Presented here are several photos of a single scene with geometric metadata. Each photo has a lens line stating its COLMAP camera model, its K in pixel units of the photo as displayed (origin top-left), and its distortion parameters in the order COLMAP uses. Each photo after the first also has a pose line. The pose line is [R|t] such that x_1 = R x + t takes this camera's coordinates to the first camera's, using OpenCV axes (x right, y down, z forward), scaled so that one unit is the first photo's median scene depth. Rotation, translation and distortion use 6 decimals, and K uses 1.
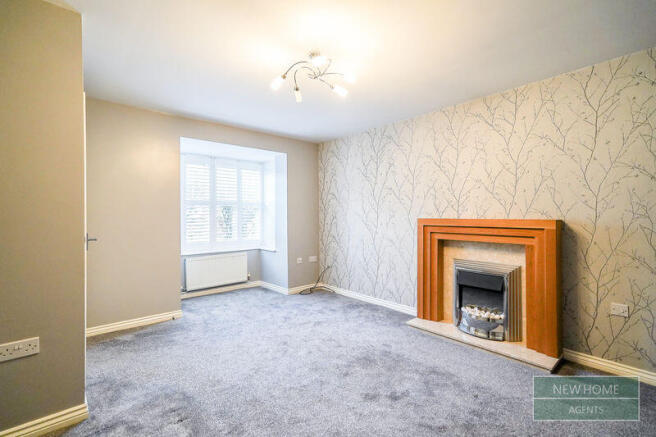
lens RADIAL K [[303.8, 0, 328.0], [0, 303.8, 218.5], [0, 0, 1]] dist [-0.000552, -0.000098]
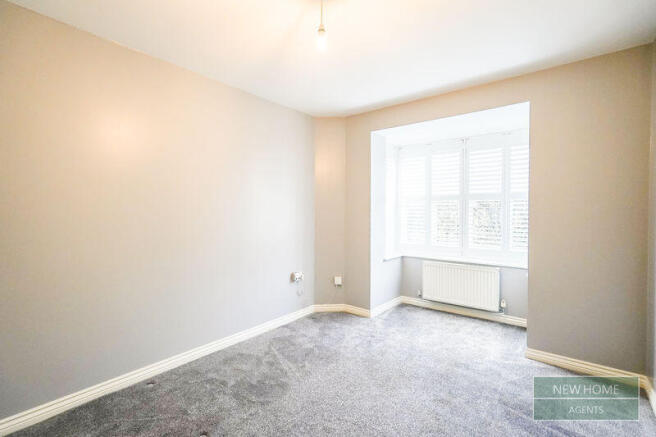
lens RADIAL K [[303.8, 0, 328.0], [0, 303.8, 218.5], [0, 0, 1]] dist [-0.000552, -0.000098]
pose [[0.138139, 0.016683, -0.990272, 0.366398], [-0.015291, 0.999775, 0.014711, -0.005862], [0.990295, 0.013110, 0.138363, 0.564285]]
